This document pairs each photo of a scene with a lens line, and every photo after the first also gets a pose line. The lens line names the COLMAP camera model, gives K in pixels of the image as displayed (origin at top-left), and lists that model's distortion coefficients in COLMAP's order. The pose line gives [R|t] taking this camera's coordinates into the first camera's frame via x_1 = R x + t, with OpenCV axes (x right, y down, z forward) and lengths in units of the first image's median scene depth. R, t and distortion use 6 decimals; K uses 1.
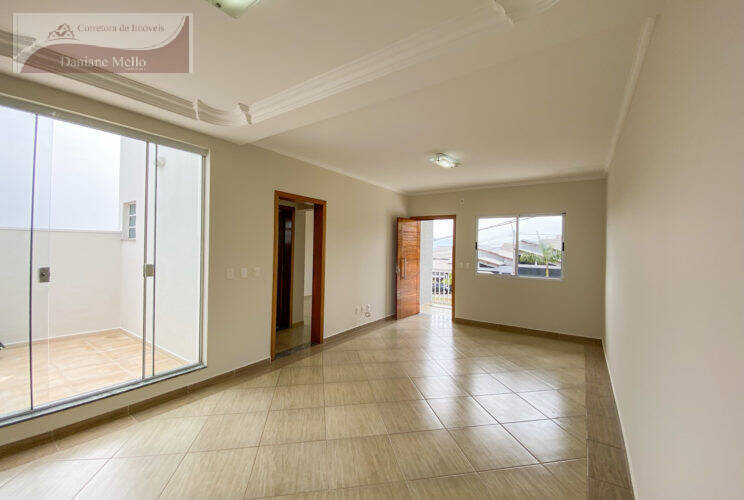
lens RADIAL K [[301.0, 0, 372.0], [0, 301.0, 250.0], [0, 0, 1]] dist [0.000296, -0.000024]
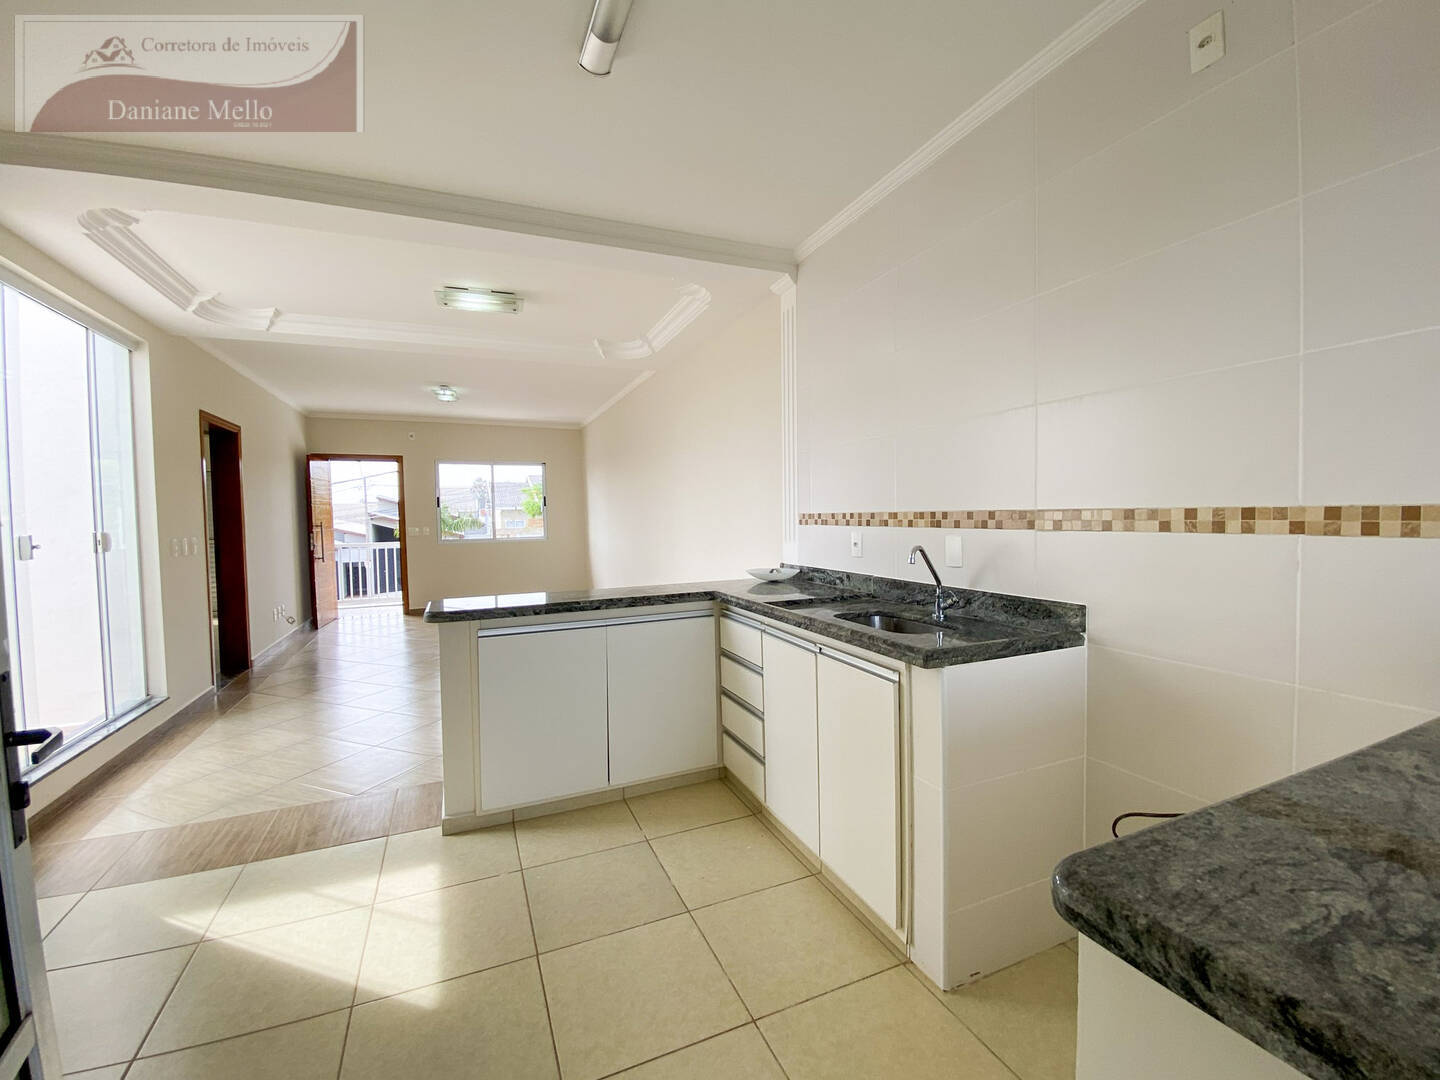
lens RADIAL K [[580.1, 0, 720.0], [0, 580.1, 540.0], [0, 0, 1]] dist [-0.000192, -0.000079]
pose [[0.530535, -0.067962, 0.844934, -0.513748], [0.031078, 0.997670, 0.060733, 0.014299], [-0.847093, -0.005962, 0.531411, -0.326193]]
